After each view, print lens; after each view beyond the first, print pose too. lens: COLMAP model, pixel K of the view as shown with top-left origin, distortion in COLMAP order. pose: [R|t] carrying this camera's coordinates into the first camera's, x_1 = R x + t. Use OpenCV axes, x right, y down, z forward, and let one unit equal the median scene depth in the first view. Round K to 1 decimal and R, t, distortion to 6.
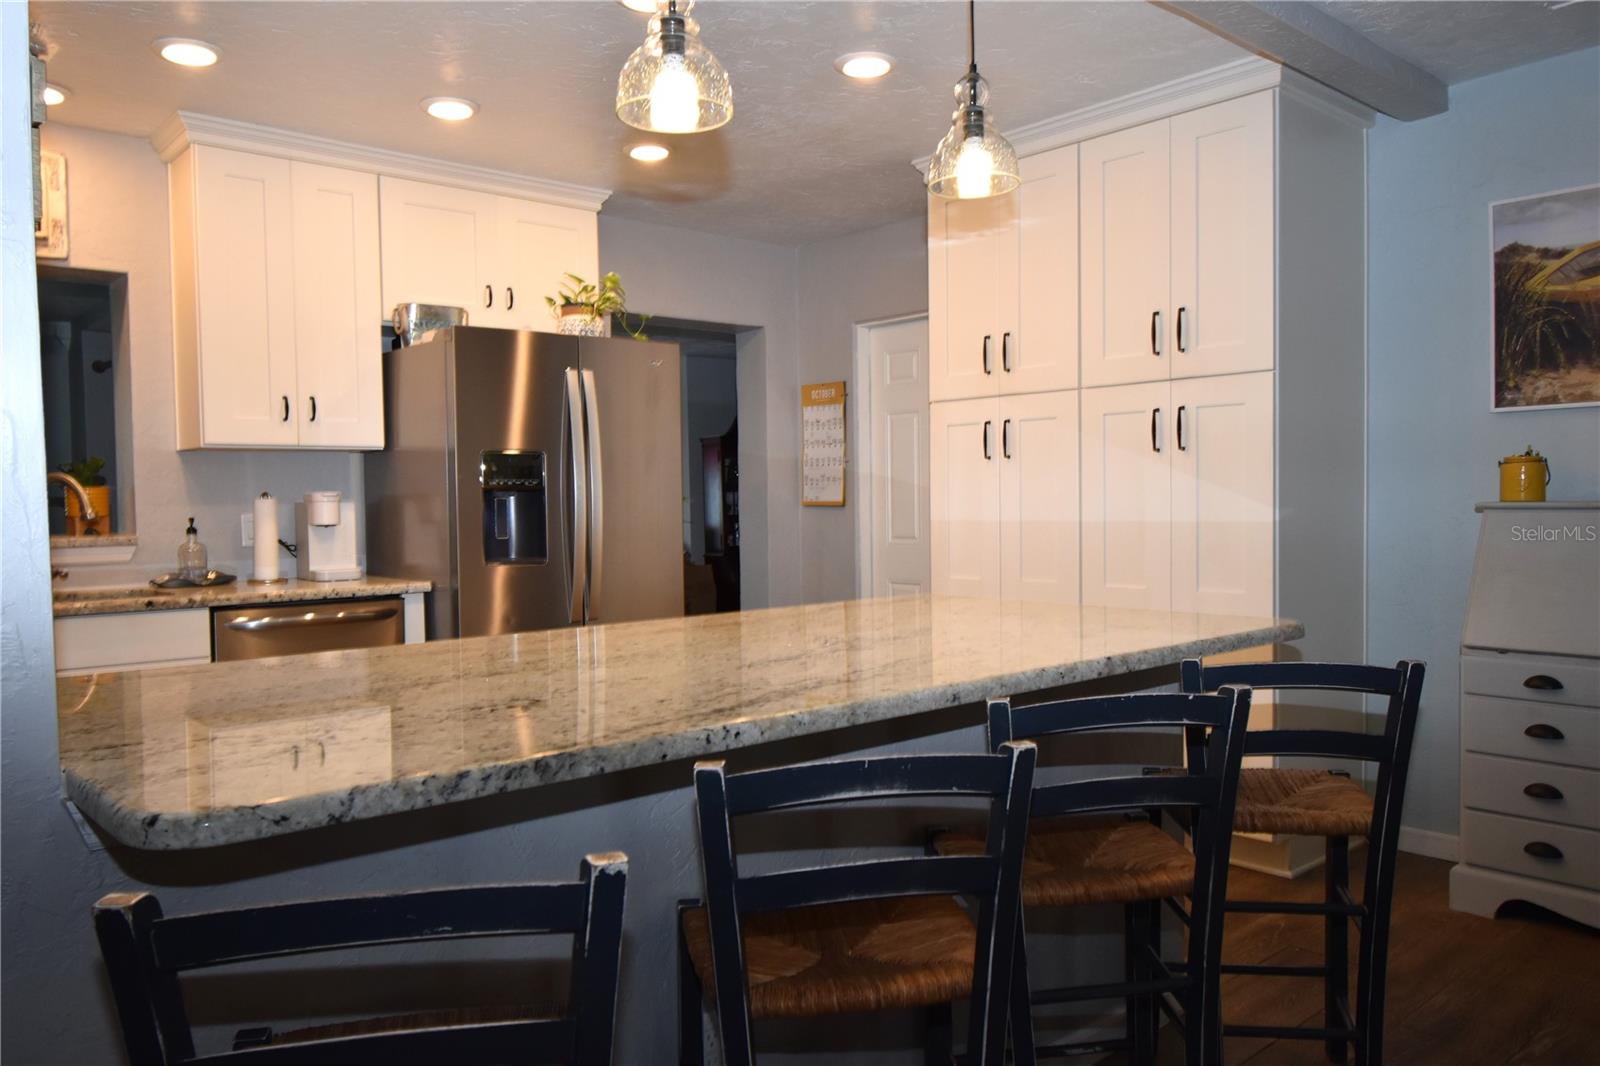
lens RADIAL K [[1180.5, 0, 798.9], [0, 1180.5, 534.7], [0, 0, 1]] dist [0.010912, -0.027067]
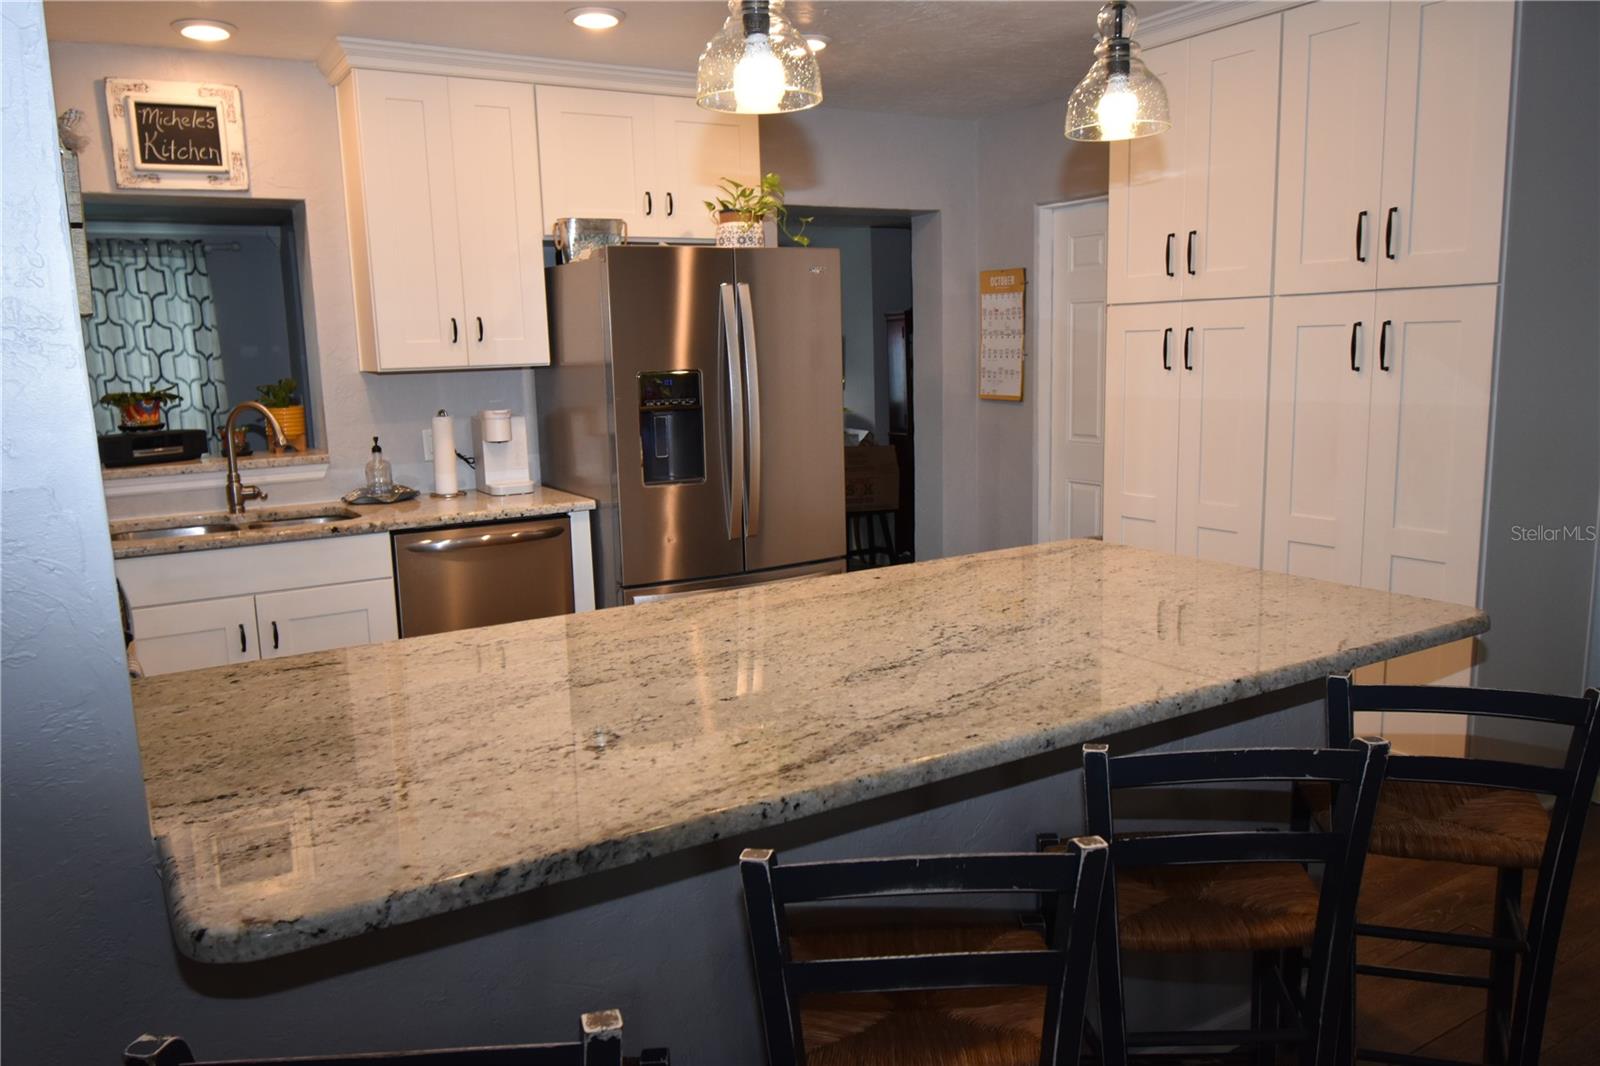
lens RADIAL K [[1180.5, 0, 798.7], [0, 1180.5, 535.2], [0, 0, 1]] dist [0.010912, -0.027067]
pose [[0.984610, 0.016060, -0.174027, 0.042573], [0.007204, 0.991193, 0.132232, -0.066803], [0.174618, -0.131450, 0.975822, 0.029630]]
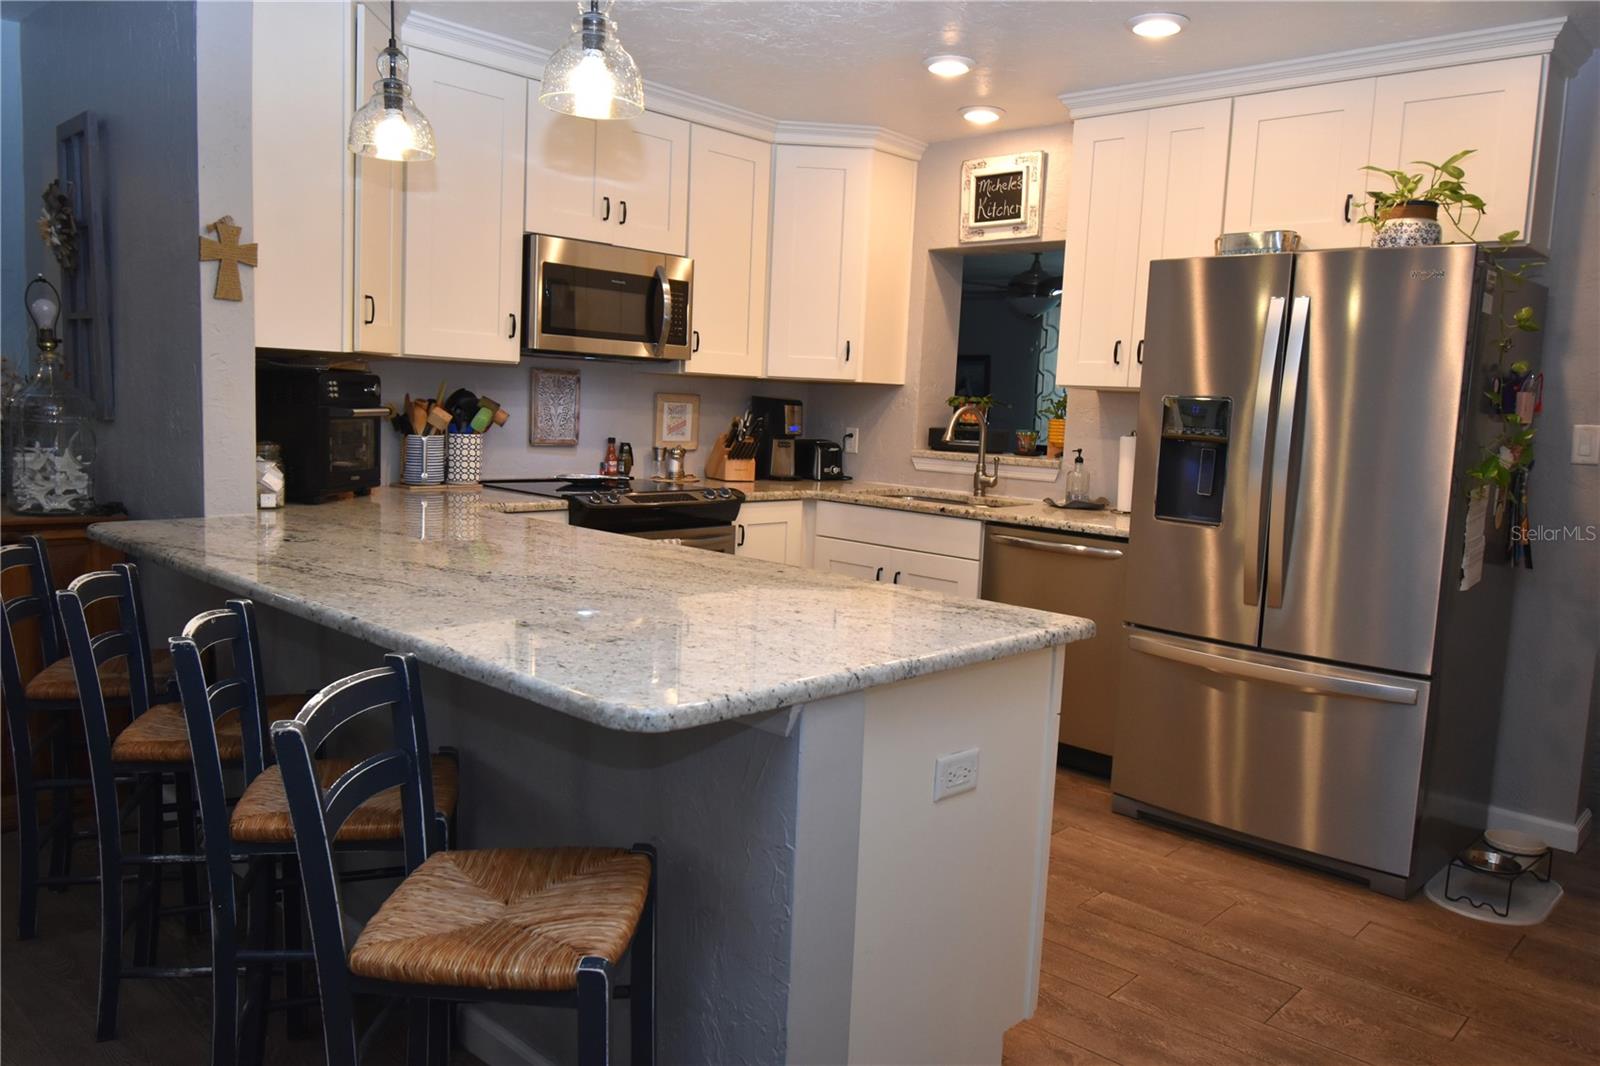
lens RADIAL K [[1180.5, 0, 803.8], [0, 1180.5, 534.0], [0, 0, 1]] dist [0.010912, -0.027067]
pose [[0.094130, 0.134121, -0.986484, 0.638481], [-0.078005, 0.988831, 0.126997, -0.060361], [0.992499, 0.064997, 0.103541, 0.643913]]
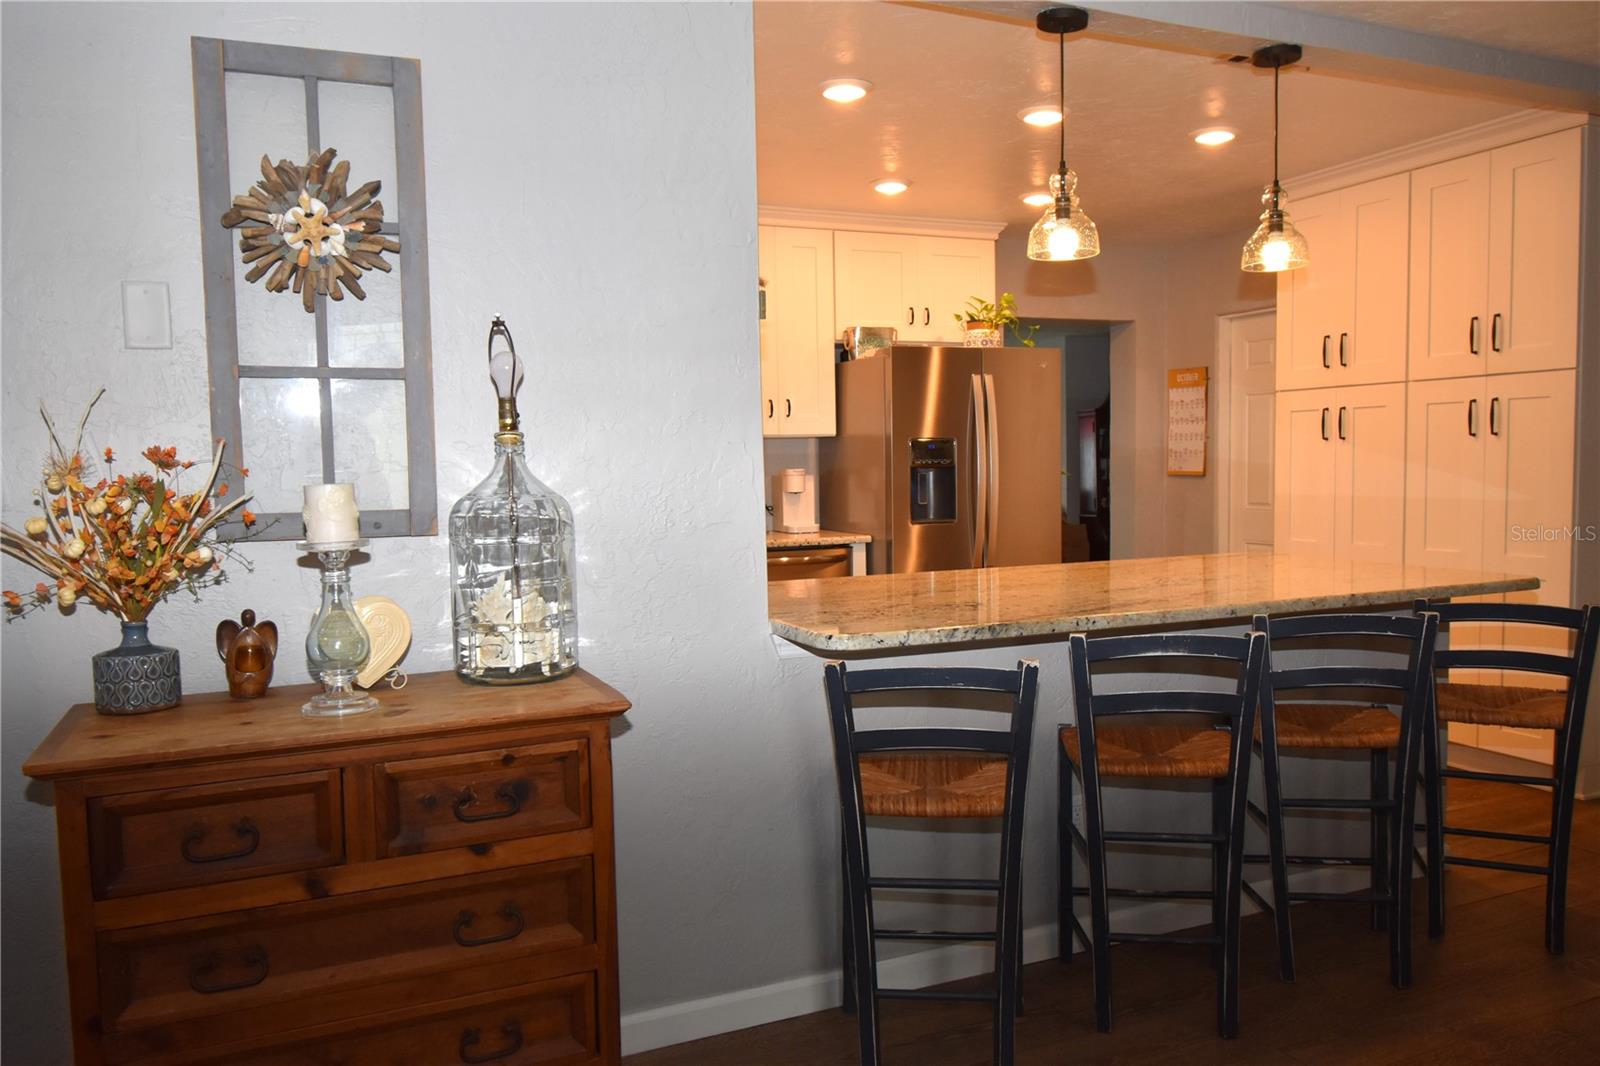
lens RADIAL K [[1180.5, 0, 799.0], [0, 1180.5, 537.1], [0, 0, 1]] dist [0.010912, -0.027067]
pose [[0.951272, 0.018490, -0.307800, 0.027396], [-0.006449, 0.999175, 0.040092, -0.012358], [0.308287, -0.036153, 0.950606, -0.324520]]
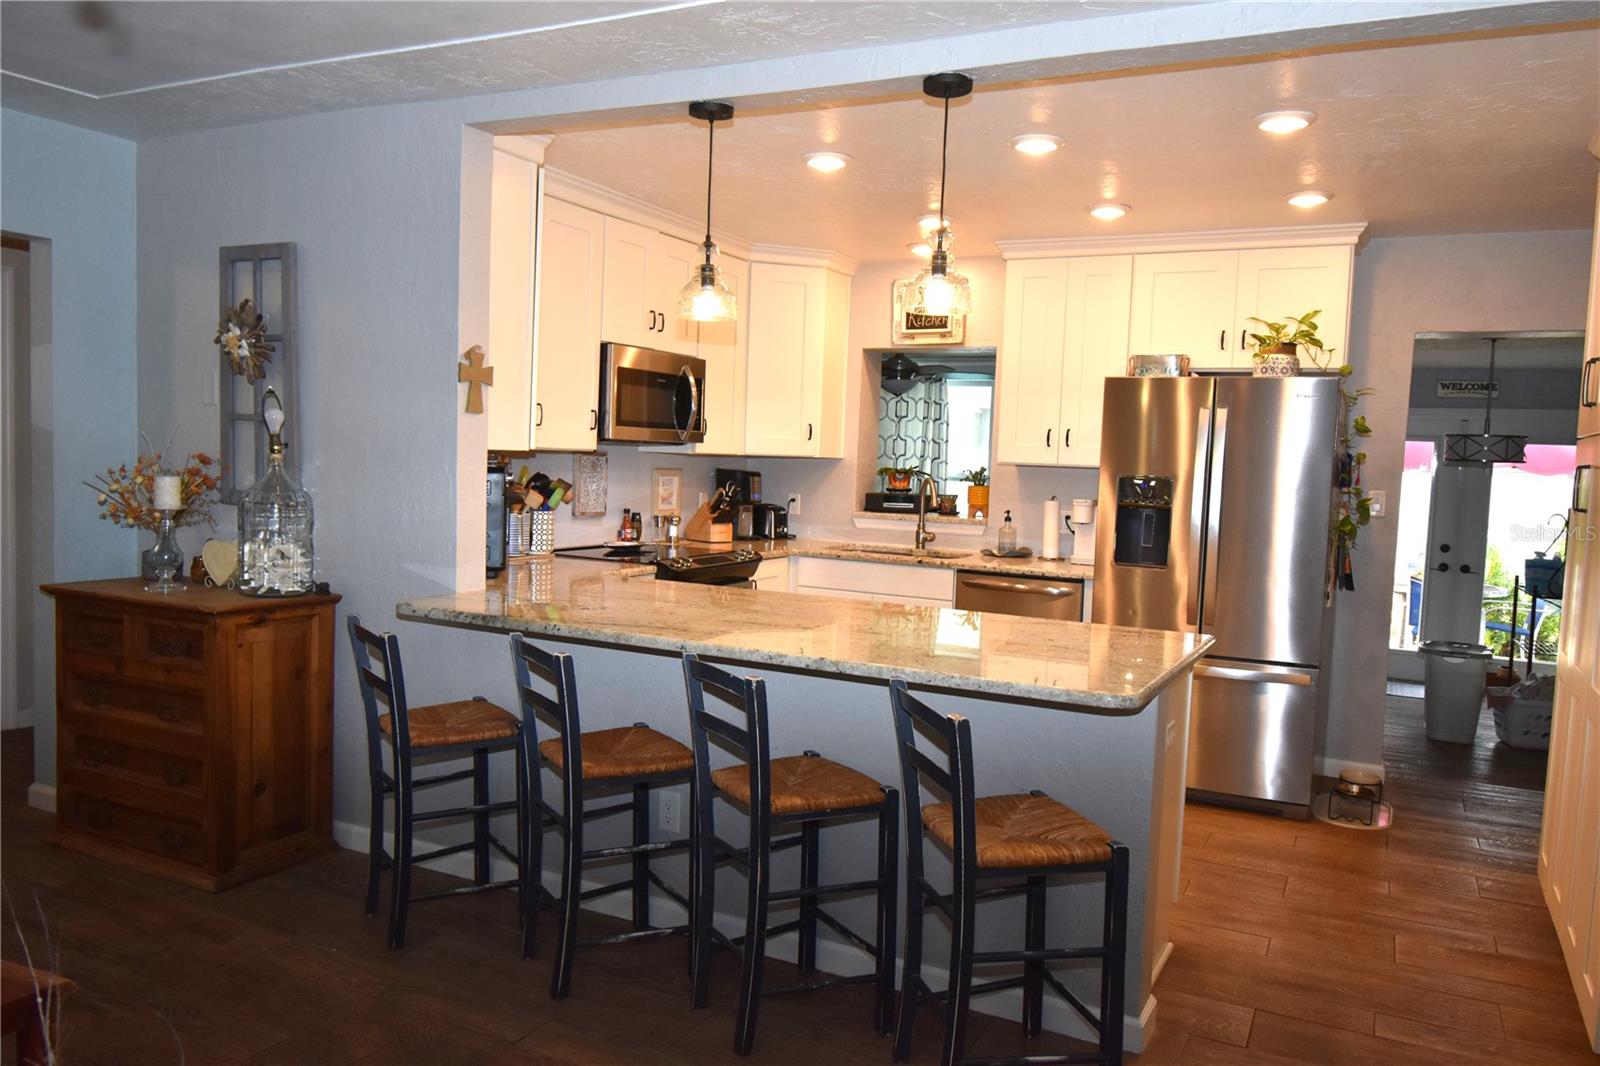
lens RADIAL K [[1180.5, 0, 797.8], [0, 1180.5, 530.6], [0, 0, 1]] dist [0.010912, -0.027067]
pose [[0.361960, 0.090652, -0.927775, 0.801459], [-0.072383, 0.994989, 0.068980, -0.075382], [0.929379, 0.042187, 0.366708, 0.220472]]
